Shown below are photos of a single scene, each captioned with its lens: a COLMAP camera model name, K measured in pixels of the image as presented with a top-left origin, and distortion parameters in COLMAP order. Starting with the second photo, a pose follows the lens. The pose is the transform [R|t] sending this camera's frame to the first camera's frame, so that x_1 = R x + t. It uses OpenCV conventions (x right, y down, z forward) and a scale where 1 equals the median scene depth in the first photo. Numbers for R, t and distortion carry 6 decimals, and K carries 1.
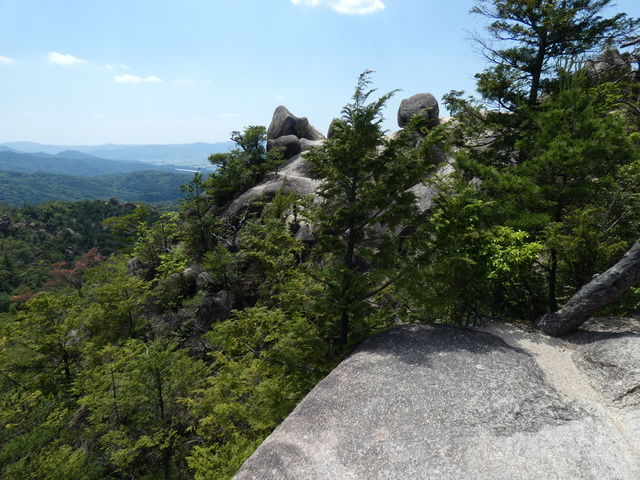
lens RADIAL K [[369.9, 0, 319.5], [0, 369.9, 239.4], [0, 0, 1]] dist [-0.000608, -0.000628]
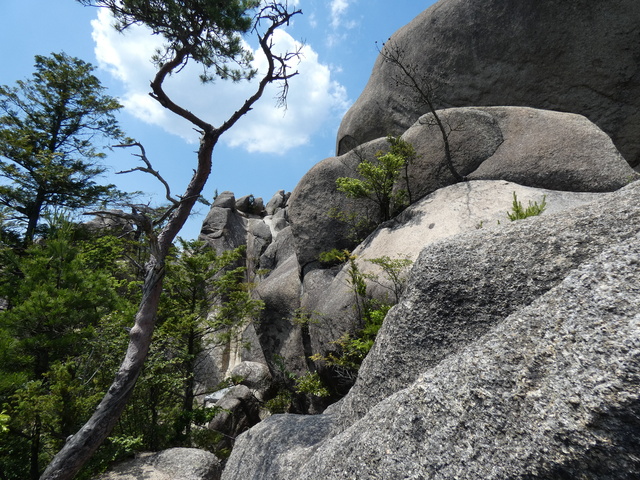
lens RADIAL K [[369.9, 0, 319.5], [0, 369.9, 240.3], [0, 0, 1]] dist [-0.000608, -0.000628]
pose [[0.480272, 0.149776, 0.864237, 0.141037], [0.156450, 0.954884, -0.252427, -0.034900], [-0.863054, 0.256444, 0.435172, -0.058170]]
